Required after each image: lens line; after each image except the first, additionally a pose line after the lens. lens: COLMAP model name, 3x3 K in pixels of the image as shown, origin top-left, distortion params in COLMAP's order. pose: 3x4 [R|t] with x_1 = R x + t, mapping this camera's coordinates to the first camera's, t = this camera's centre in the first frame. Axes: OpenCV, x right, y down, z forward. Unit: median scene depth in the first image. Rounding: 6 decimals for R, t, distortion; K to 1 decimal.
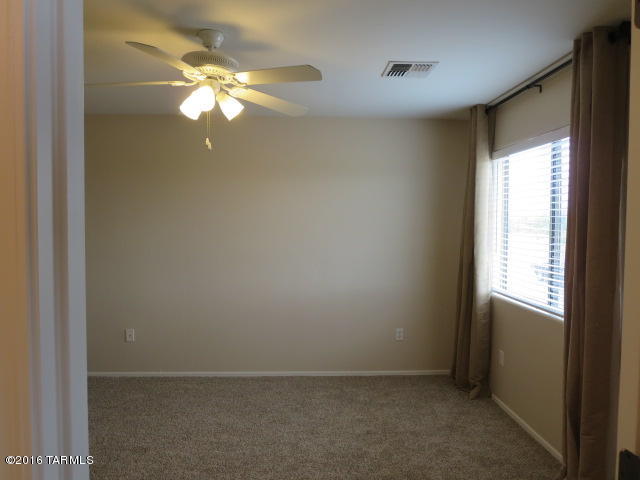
lens RADIAL K [[453.9, 0, 318.4], [0, 453.9, 240.5], [0, 0, 1]] dist [-0.022430, -0.000676]
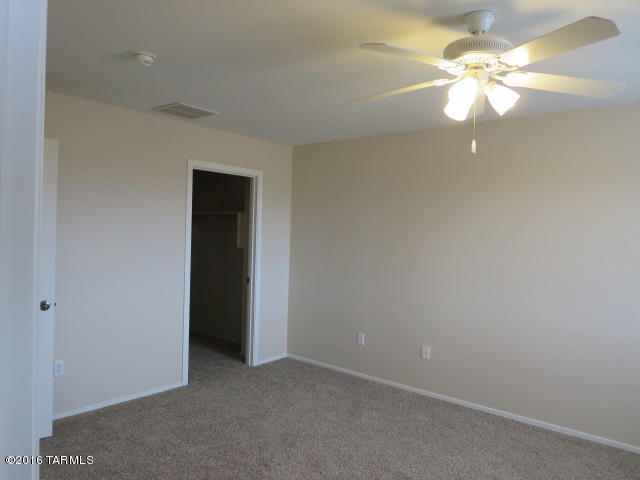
lens RADIAL K [[453.9, 0, 319.6], [0, 453.9, 239.7], [0, 0, 1]] dist [-0.022430, -0.000676]
pose [[0.741527, 0.028766, -0.670306, 0.114804], [-0.053688, 0.998421, -0.016545, -0.010619], [0.668772, 0.048256, 0.741900, 0.190018]]
